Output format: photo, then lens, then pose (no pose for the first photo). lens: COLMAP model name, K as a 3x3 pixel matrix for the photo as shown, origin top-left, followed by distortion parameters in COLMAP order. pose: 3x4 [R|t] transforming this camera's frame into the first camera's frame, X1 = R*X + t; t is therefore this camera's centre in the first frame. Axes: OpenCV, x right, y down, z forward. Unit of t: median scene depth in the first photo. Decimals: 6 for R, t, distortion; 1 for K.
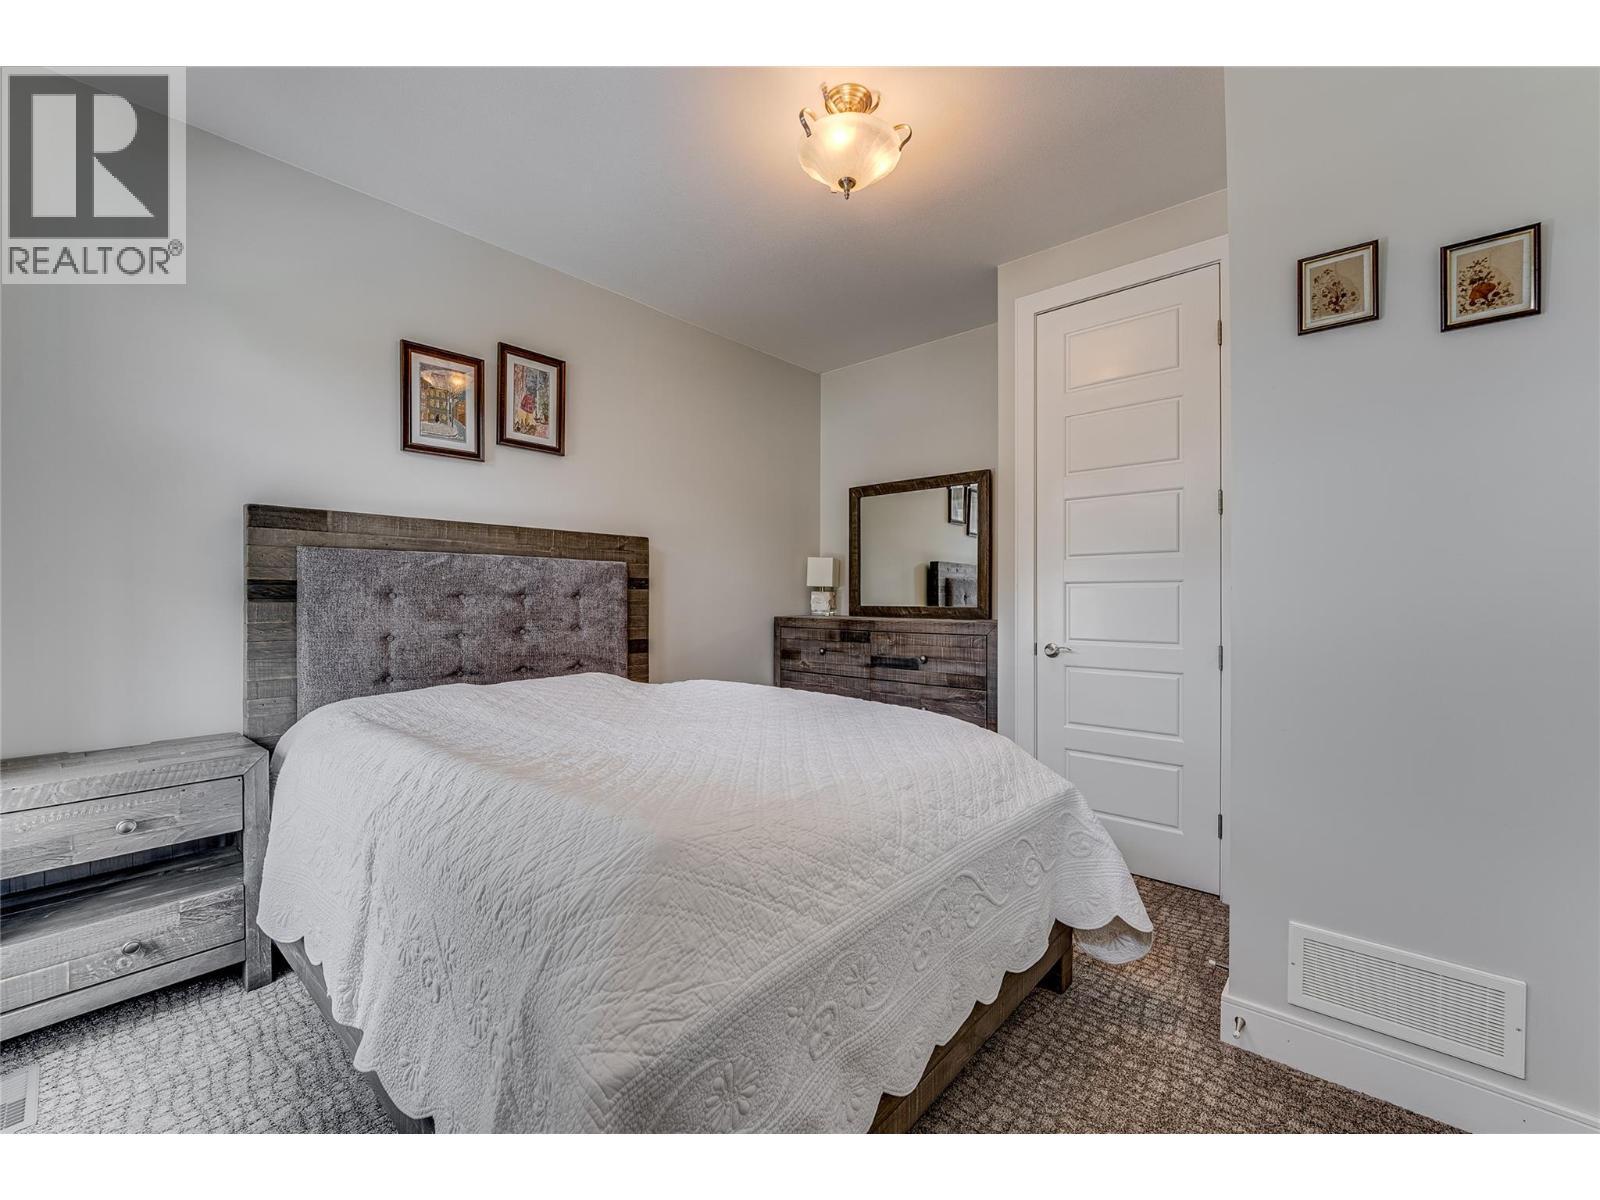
lens RADIAL K [[667.2, 0, 789.4], [0, 667.2, 602.3], [0, 0, 1]] dist [-0.009507, -0.000770]
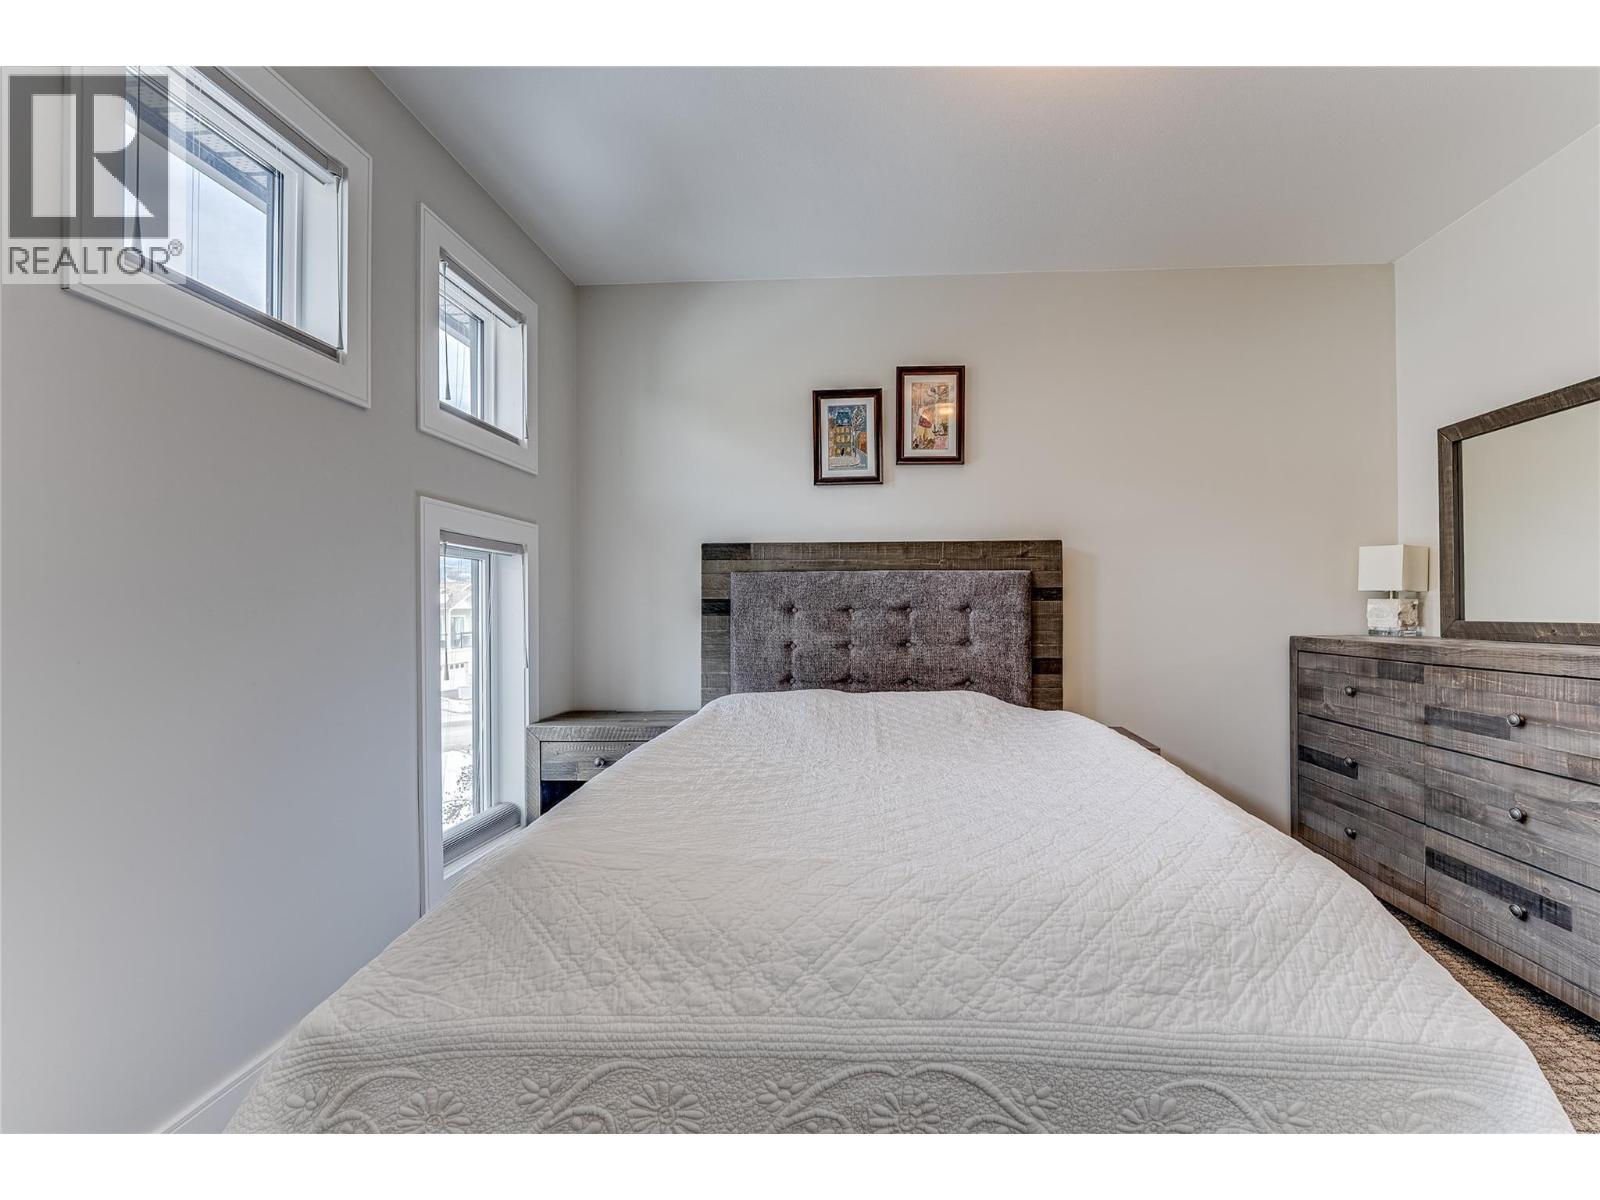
lens RADIAL K [[667.2, 0, 795.6], [0, 667.2, 606.4], [0, 0, 1]] dist [-0.009507, -0.000770]
pose [[0.618945, -0.010375, -0.785366, 0.278821], [0.000476, 0.999918, -0.012834, -0.000883], [0.785434, 0.007570, 0.618899, 0.223162]]
